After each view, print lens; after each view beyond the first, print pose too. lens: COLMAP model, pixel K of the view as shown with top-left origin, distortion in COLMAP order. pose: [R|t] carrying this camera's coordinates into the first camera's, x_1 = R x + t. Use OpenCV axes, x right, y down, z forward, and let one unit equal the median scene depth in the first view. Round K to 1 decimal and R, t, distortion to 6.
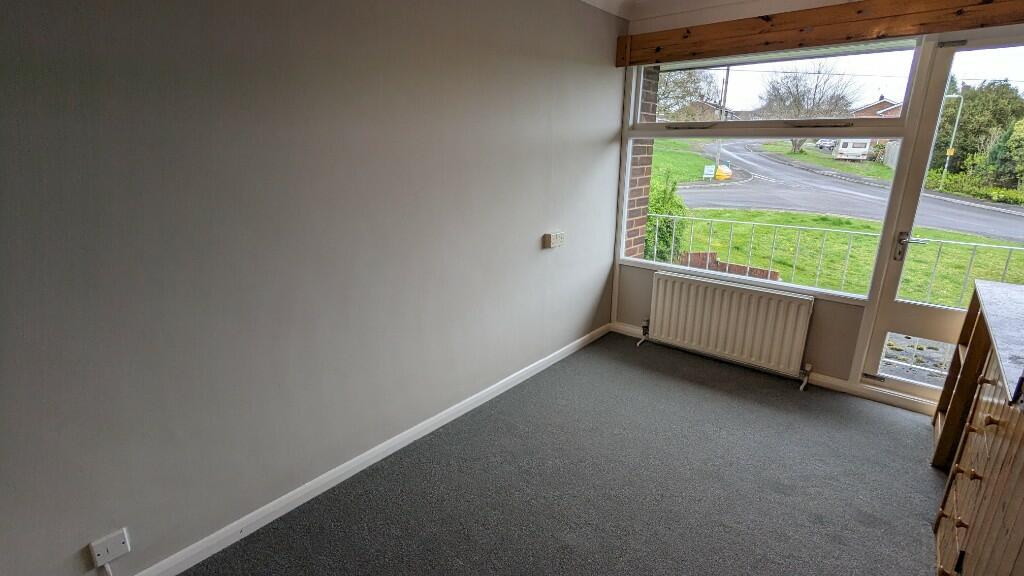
lens RADIAL K [[481.8, 0, 509.9], [0, 481.8, 286.8], [0, 0, 1]] dist [-0.001157, -0.000052]
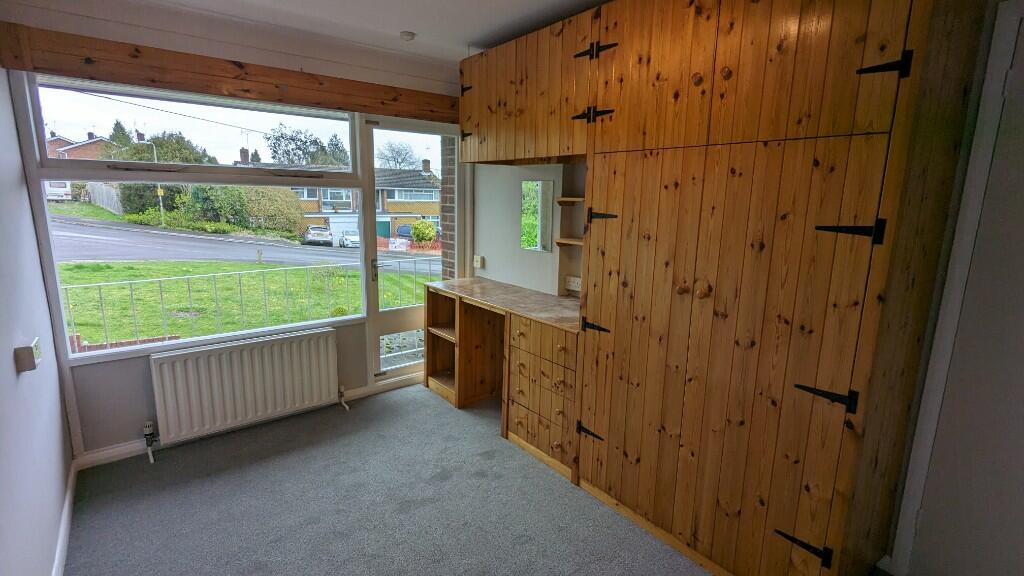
lens RADIAL K [[481.8, 0, 509.9], [0, 481.8, 286.8], [0, 0, 1]] dist [-0.001157, -0.000052]
pose [[0.193307, -0.184385, 0.963657, -0.318679], [0.258456, 0.957061, 0.131278, -0.098852], [-0.946485, 0.223686, 0.232662, 0.304620]]
